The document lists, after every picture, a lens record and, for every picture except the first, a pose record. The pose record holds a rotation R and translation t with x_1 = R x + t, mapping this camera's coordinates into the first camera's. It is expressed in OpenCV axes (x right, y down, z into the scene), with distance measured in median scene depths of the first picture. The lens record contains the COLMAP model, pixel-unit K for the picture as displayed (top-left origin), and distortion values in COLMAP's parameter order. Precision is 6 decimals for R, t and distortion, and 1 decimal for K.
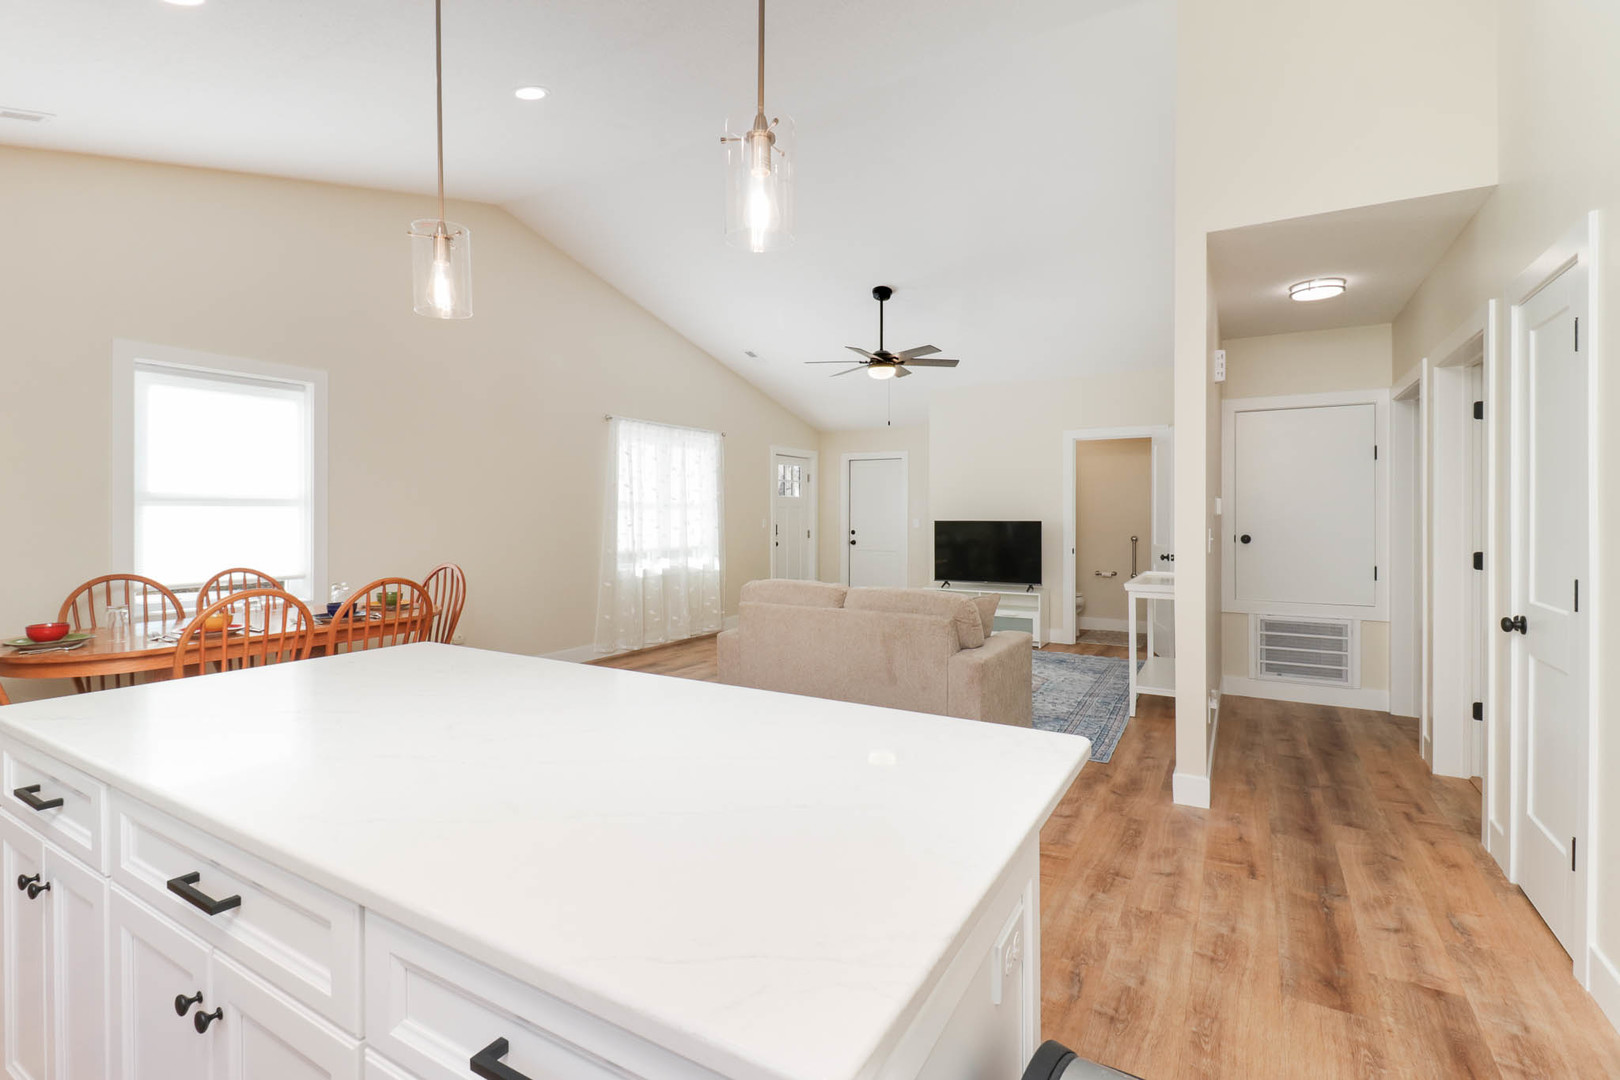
lens RADIAL K [[742.8, 0, 808.5], [0, 742.8, 514.3], [0, 0, 1]] dist [0.011133, -0.000021]
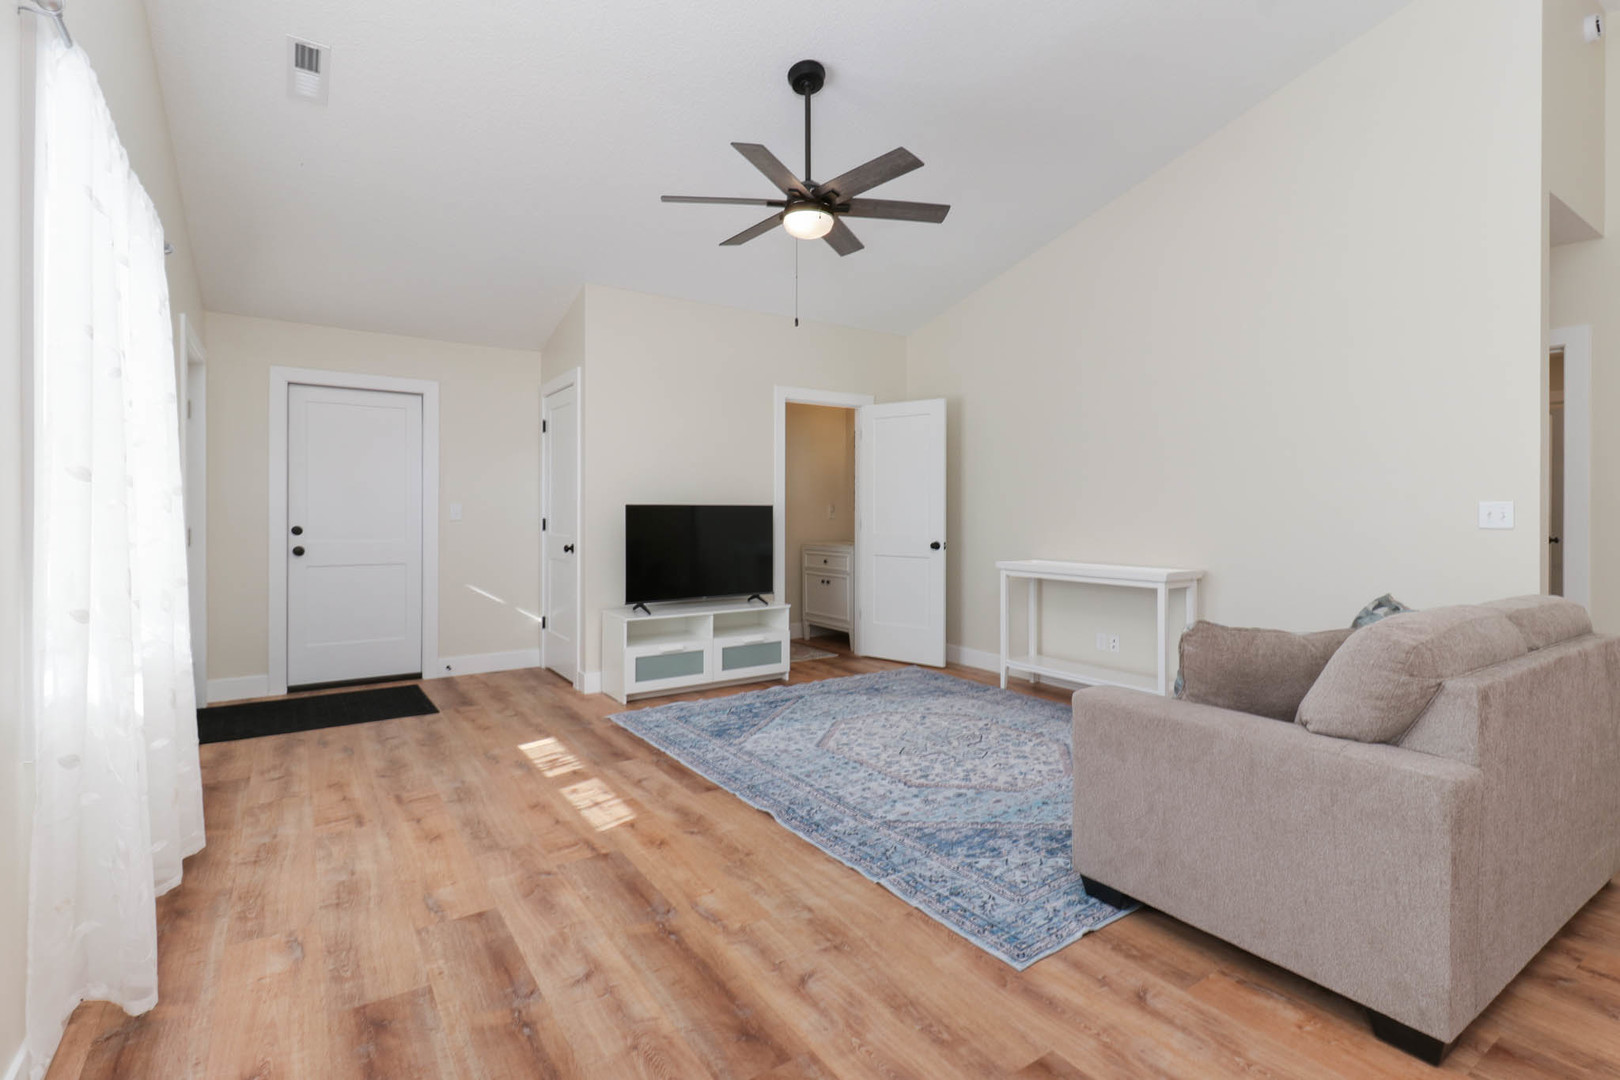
lens RADIAL K [[754.7, 0, 811.4], [0, 754.7, 516.5], [0, 0, 1]] dist [0.022670, -0.018652]
pose [[0.424361, -0.005059, 0.905479, -0.345568], [-0.000907, 0.999982, 0.006012, 0.015735], [-0.905493, -0.003373, 0.424348, 0.660029]]
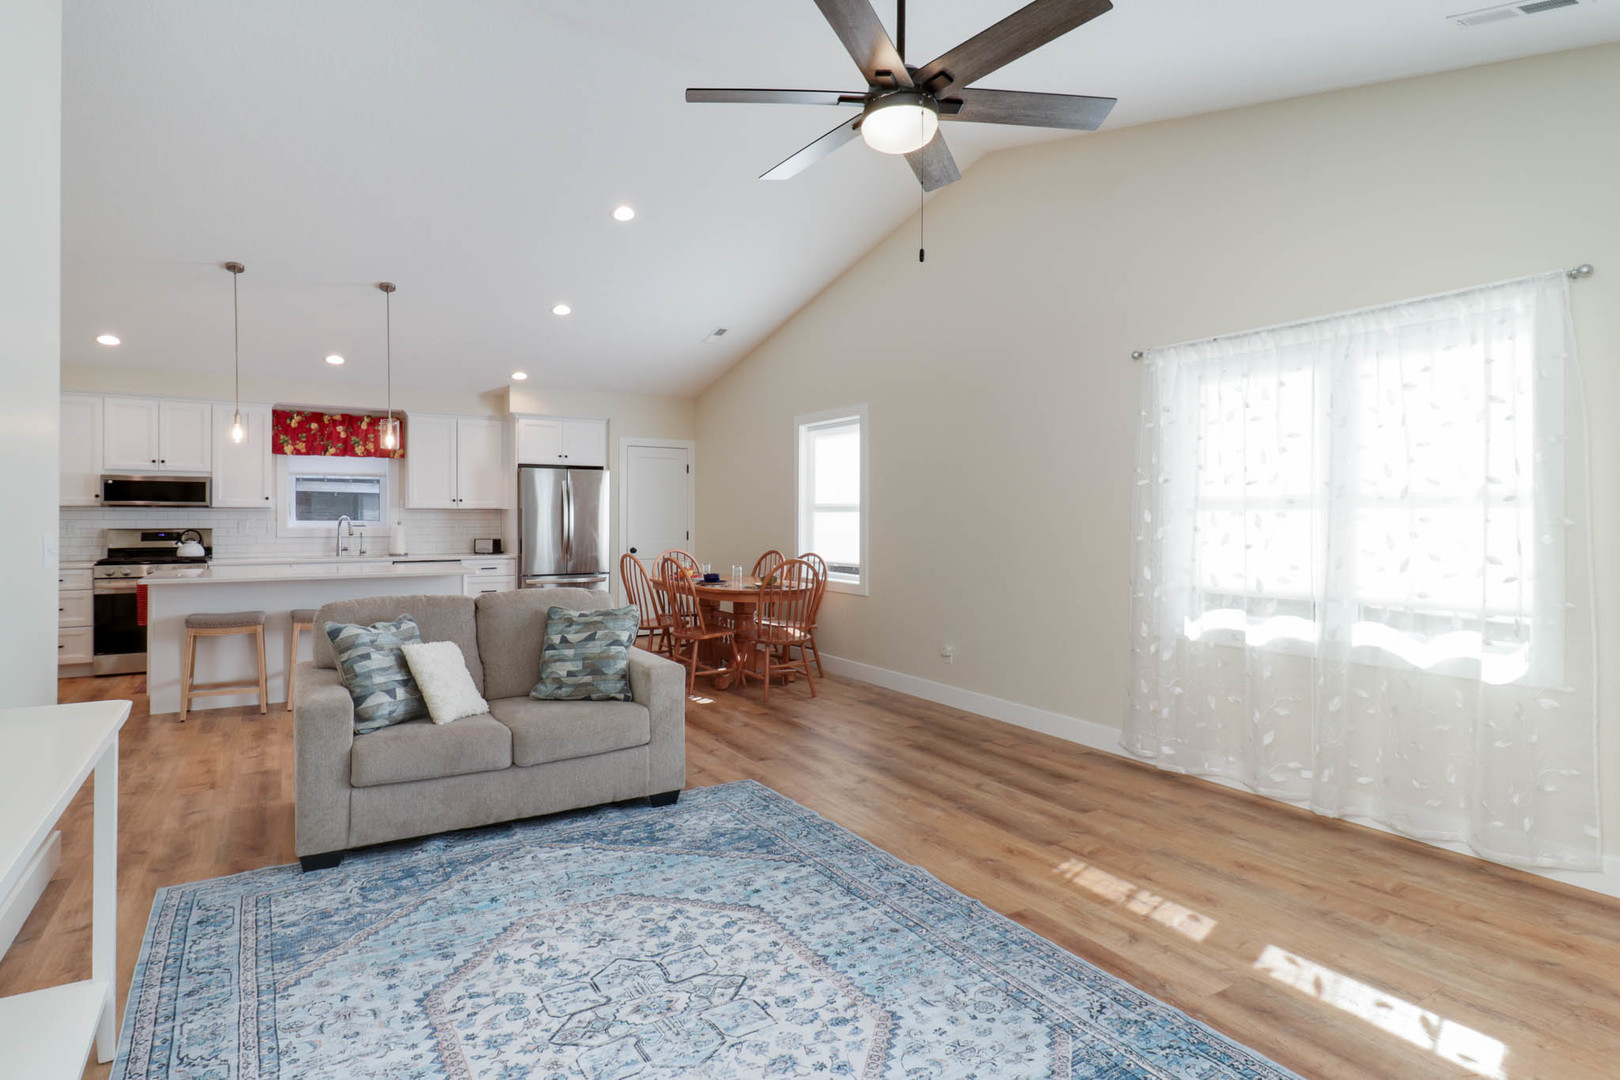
lens RADIAL K [[825.3, 0, 734.4], [0, 825.3, 518.2], [0, 0, 1]] dist [0.015435, -0.000647]
pose [[-0.501250, 0.000637, -0.865302, 0.442473], [-0.004752, 0.999983, 0.003489, -0.002065], [0.865290, 0.005861, -0.501238, 0.987242]]
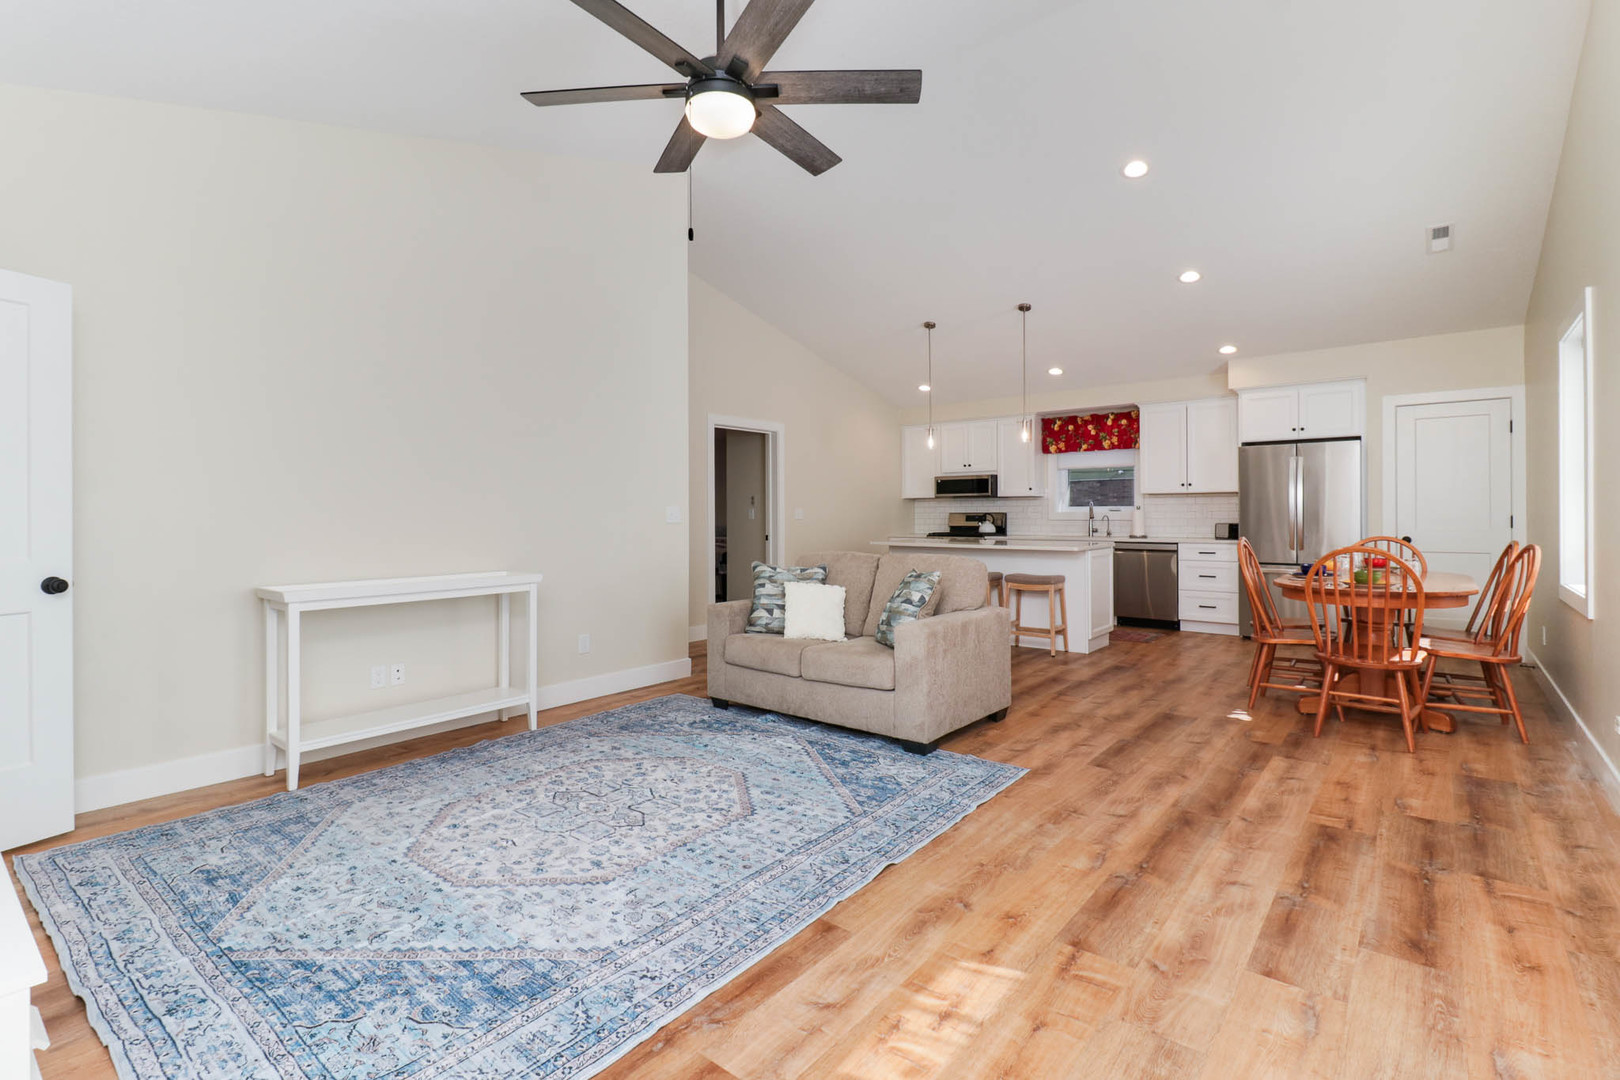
lens RADIAL K [[754.7, 0, 811.4], [0, 754.7, 516.5], [0, 0, 1]] dist [0.022670, -0.018652]
pose [[-0.988595, 0.004204, 0.150542, 0.001773], [0.005023, 0.999975, 0.005061, 0.015850], [-0.150517, 0.005759, -0.988591, 1.212381]]
